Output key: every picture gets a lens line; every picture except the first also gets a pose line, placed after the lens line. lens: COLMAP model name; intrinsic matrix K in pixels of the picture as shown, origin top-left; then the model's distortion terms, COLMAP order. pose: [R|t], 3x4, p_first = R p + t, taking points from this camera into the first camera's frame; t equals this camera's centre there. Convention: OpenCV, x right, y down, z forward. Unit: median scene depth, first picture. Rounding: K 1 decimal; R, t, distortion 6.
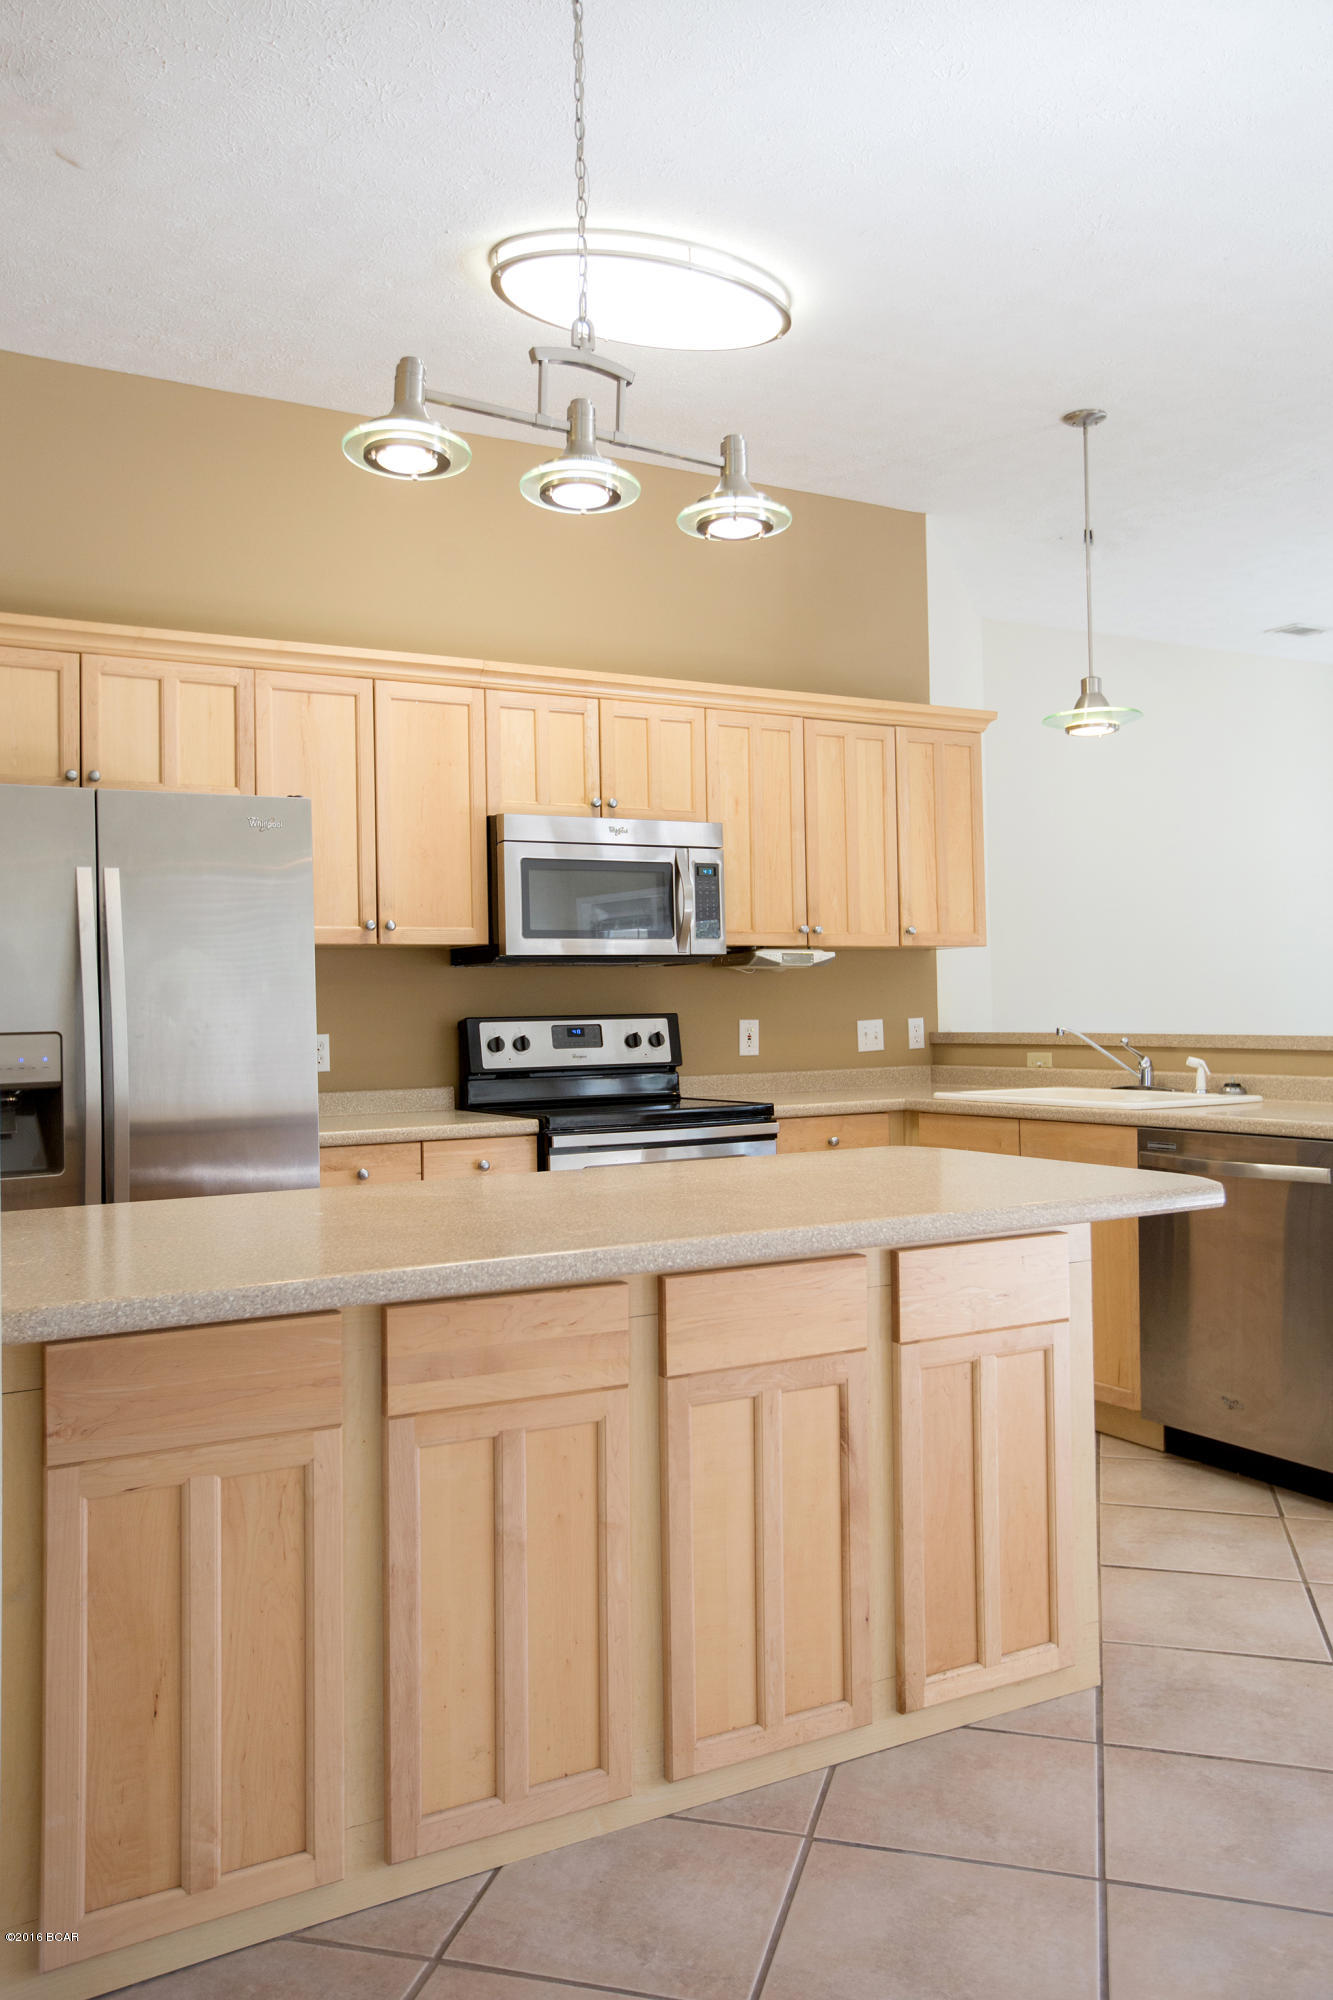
lens RADIAL K [[1617.0, 0, 666.5], [0, 1617.0, 1000.0], [0, 0, 1]] dist [-0.001025, -0.001308]
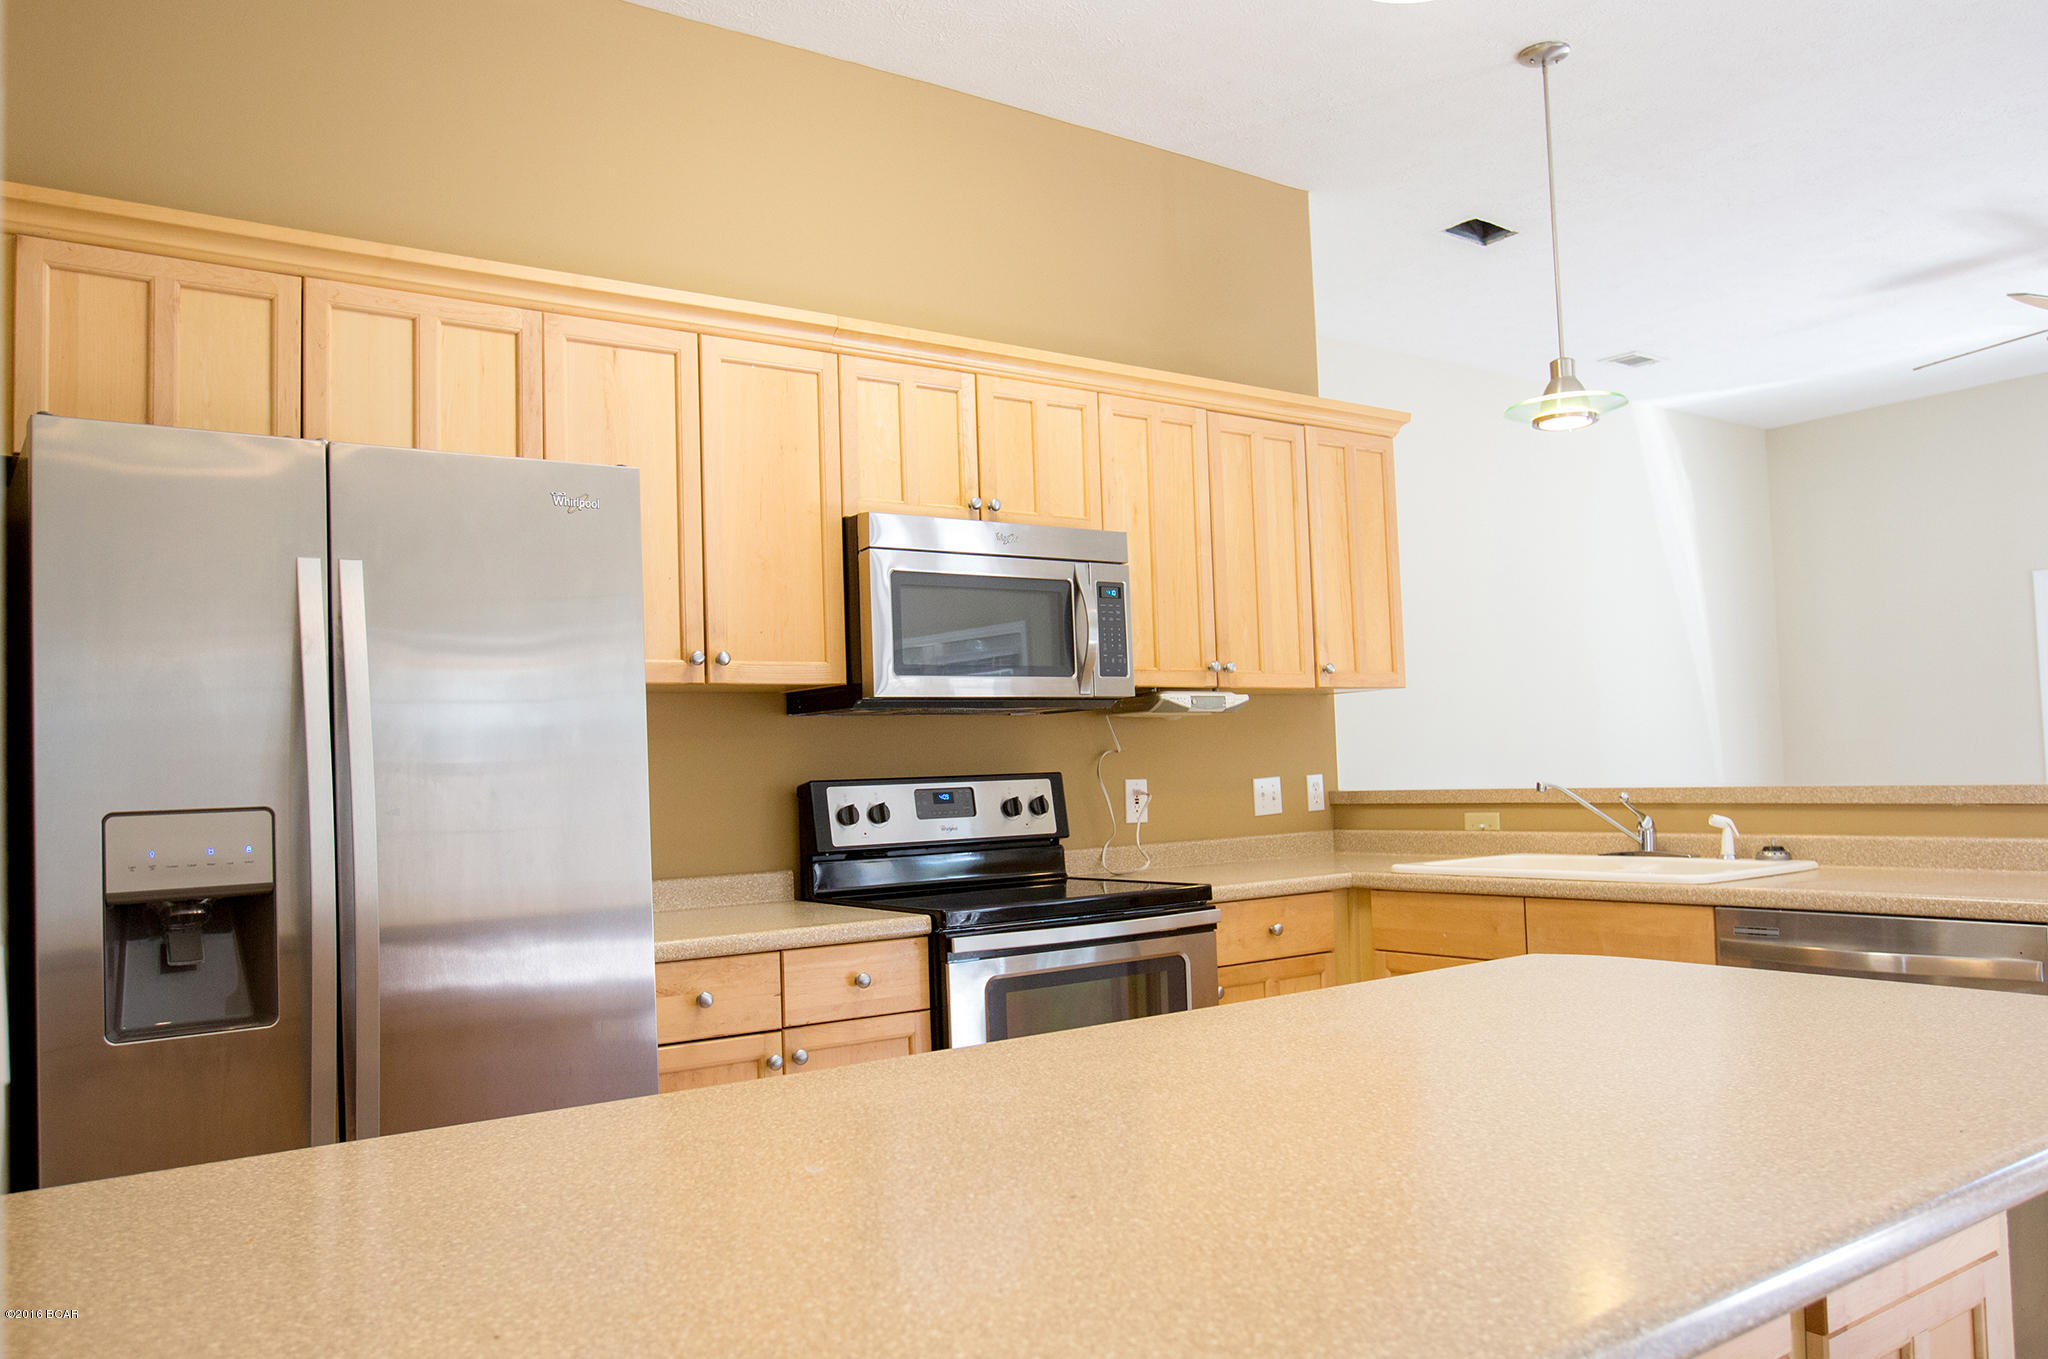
lens RADIAL K [[1562.1, 0, 1018.5], [0, 1562.1, 711.7], [0, 0, 1]] dist [-0.042544, 0.004145]
pose [[0.995529, -0.011127, 0.093794, -0.093782], [0.014393, 0.999311, -0.034219, 0.004776], [-0.093349, 0.035416, 0.995003, 0.246146]]
